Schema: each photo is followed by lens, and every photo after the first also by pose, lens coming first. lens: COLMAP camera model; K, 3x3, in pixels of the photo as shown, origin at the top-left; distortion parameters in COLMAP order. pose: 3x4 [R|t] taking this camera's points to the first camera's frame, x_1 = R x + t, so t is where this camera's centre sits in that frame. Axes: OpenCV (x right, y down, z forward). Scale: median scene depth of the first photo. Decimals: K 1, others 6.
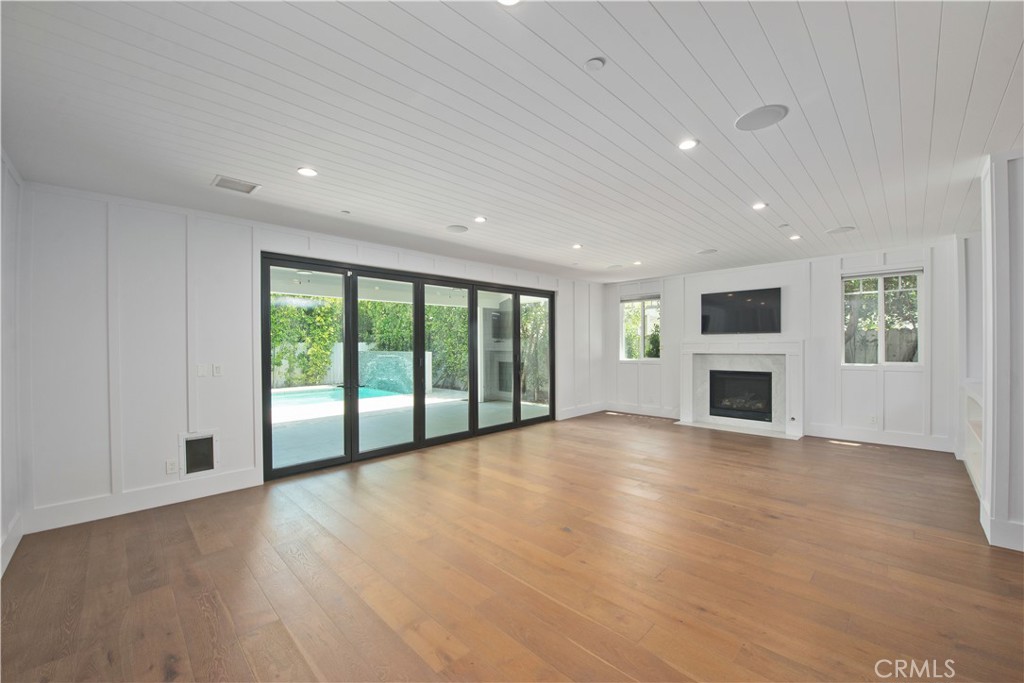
lens RADIAL K [[418.2, 0, 513.8], [0, 418.2, 351.1], [0, 0, 1]] dist [-0.007965, 0.000308]
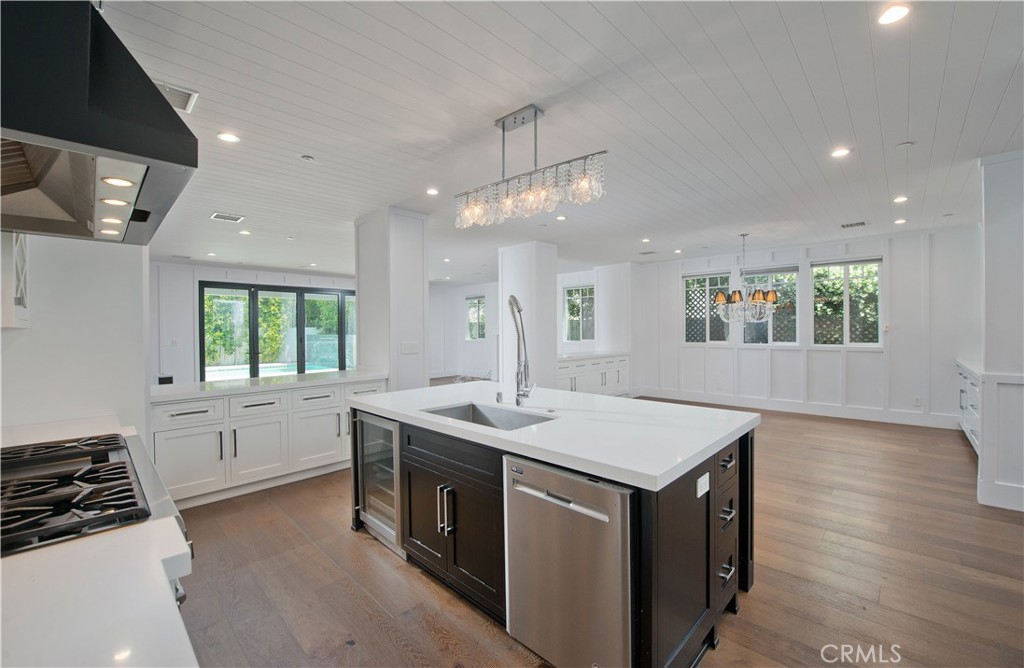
lens RADIAL K [[407.7, 0, 519.1], [0, 407.7, 332.1], [0, 0, 1]] dist [-0.023413, 0.000413]
pose [[0.998445, -0.003149, 0.055662, 0.198935], [0.003510, 0.999973, -0.006386, 0.003005], [-0.055641, 0.006572, 0.998429, -0.240720]]
